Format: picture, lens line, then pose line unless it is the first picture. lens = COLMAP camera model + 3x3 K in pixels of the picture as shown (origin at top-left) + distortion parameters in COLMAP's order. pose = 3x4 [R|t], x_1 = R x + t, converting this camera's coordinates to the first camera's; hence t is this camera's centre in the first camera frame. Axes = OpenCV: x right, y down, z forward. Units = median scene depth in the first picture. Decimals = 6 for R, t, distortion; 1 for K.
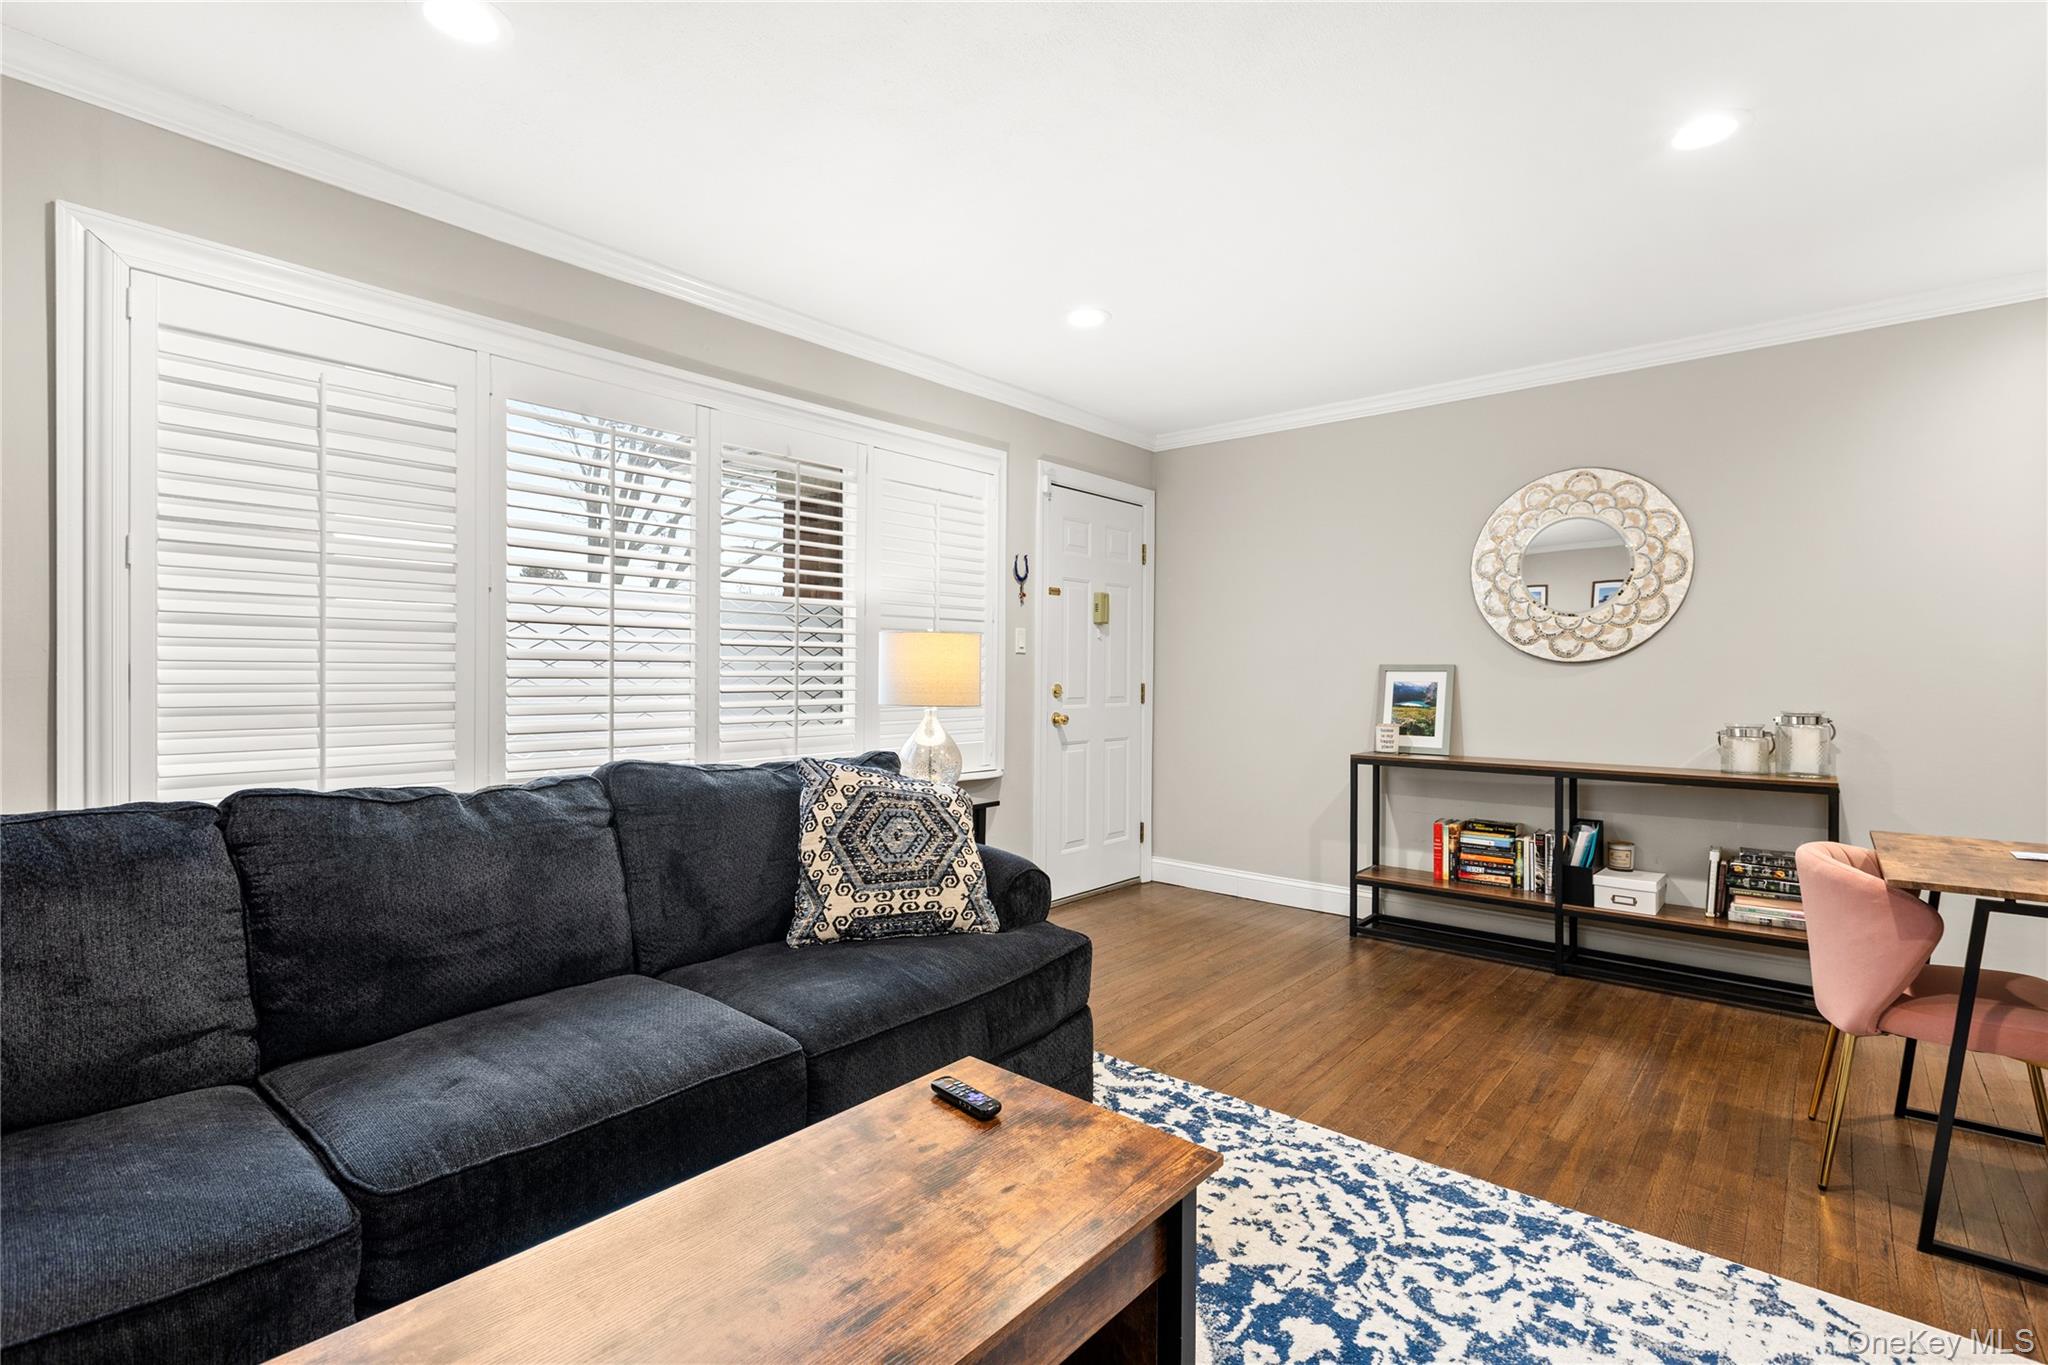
lens RADIAL K [[941.4, 0, 1022.2], [0, 941.4, 675.8], [0, 0, 1]] dist [-0.013509, 0.000268]
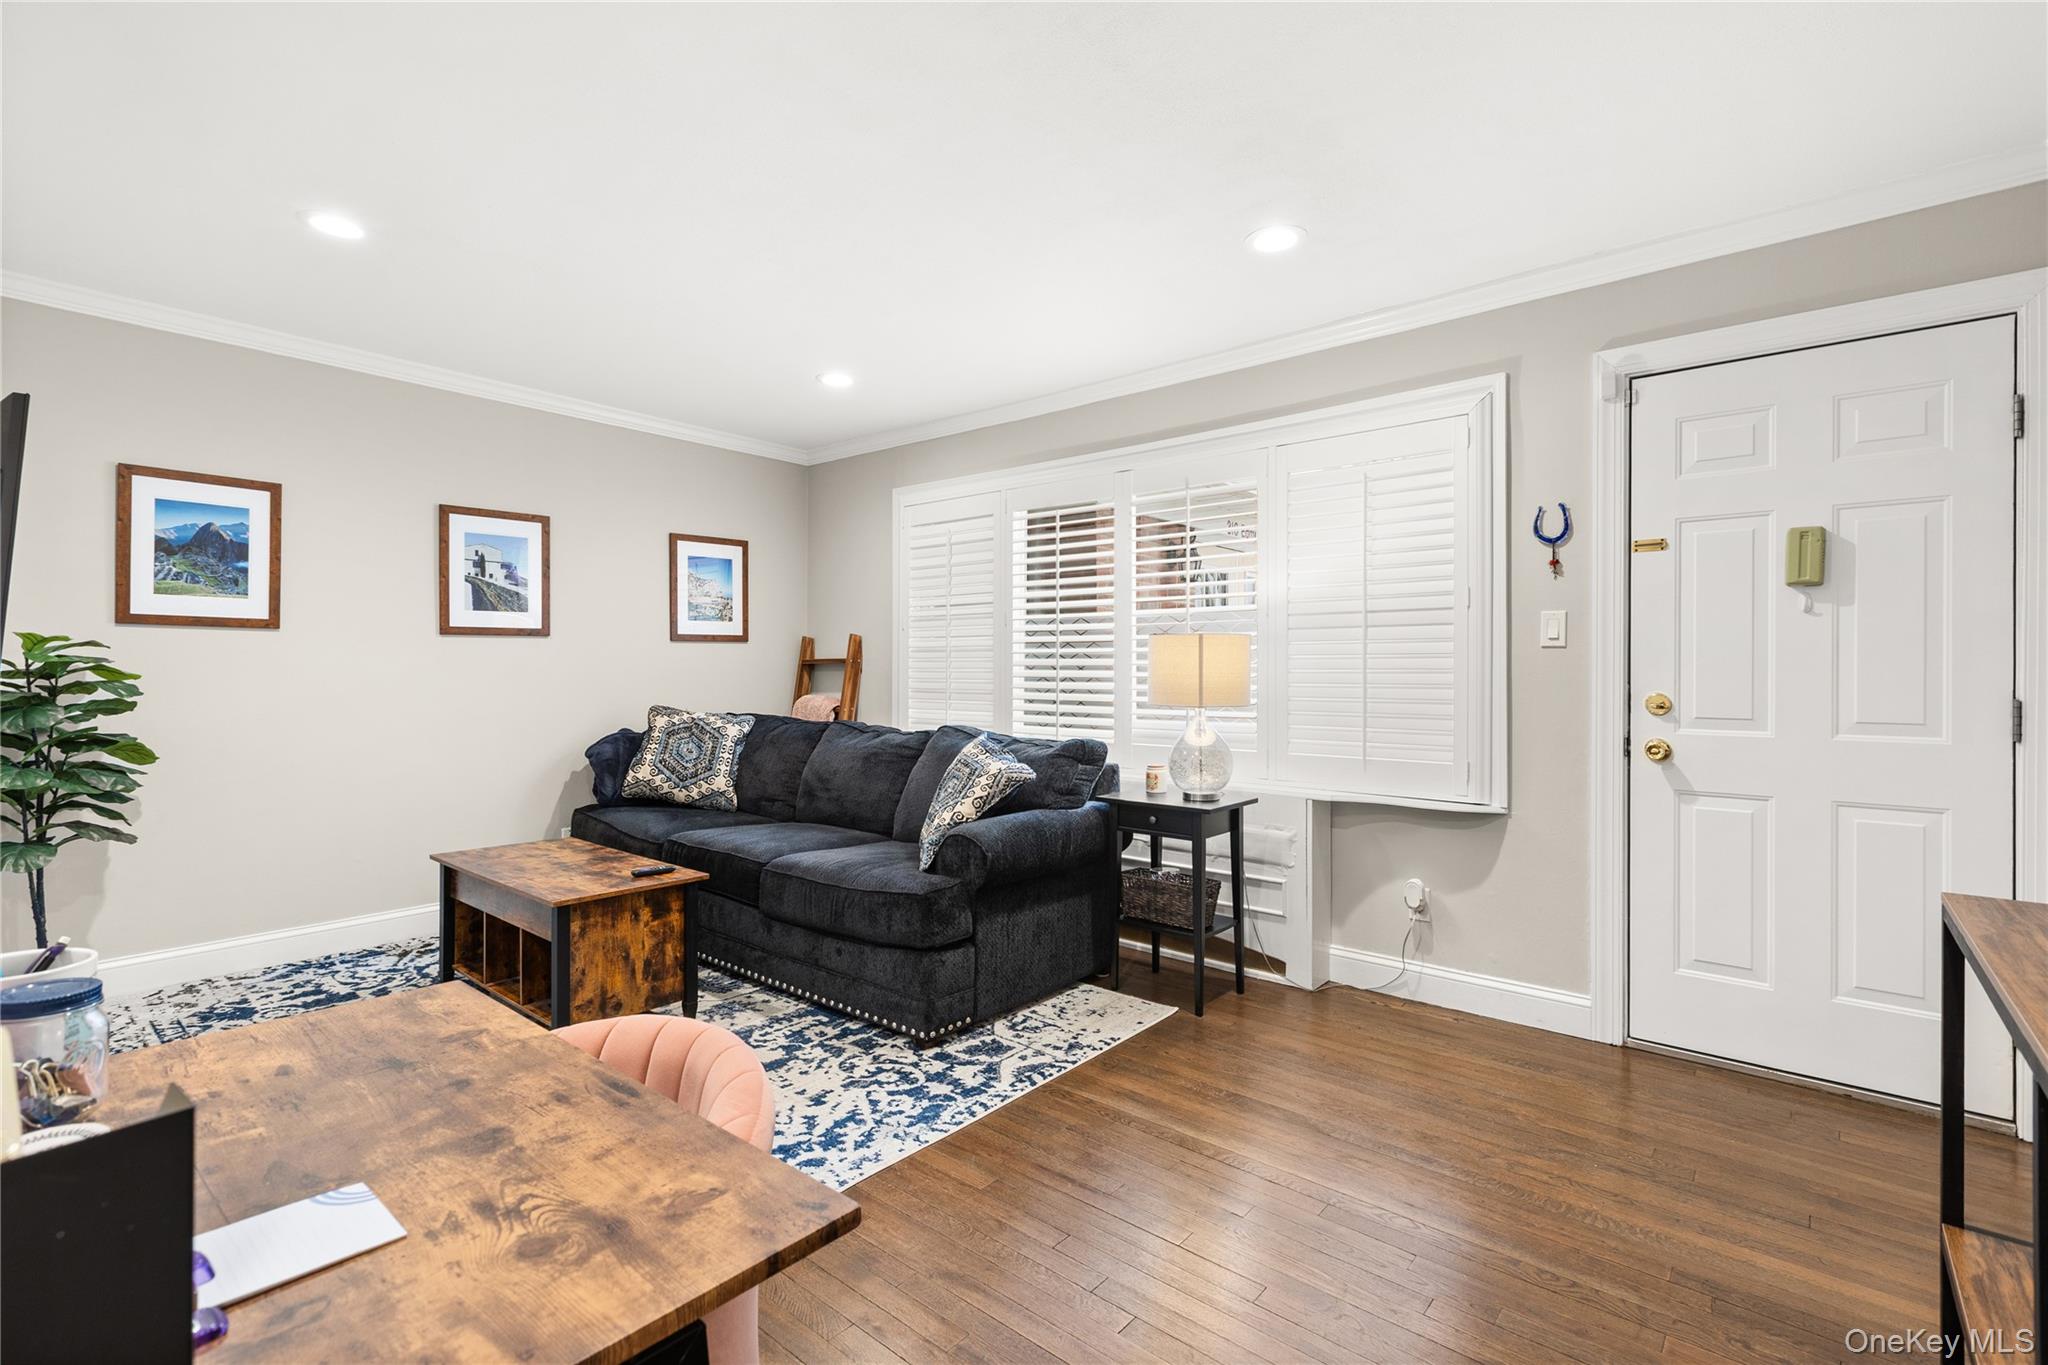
lens RADIAL K [[941.4, 0, 1020.4], [0, 941.4, 679.1], [0, 0, 1]] dist [-0.013509, 0.000268]
pose [[-0.002052, -0.004104, -0.999989, 1.163962], [-0.012120, 0.999918, -0.004078, 0.012279], [0.999924, 0.012111, -0.002101, 1.036052]]
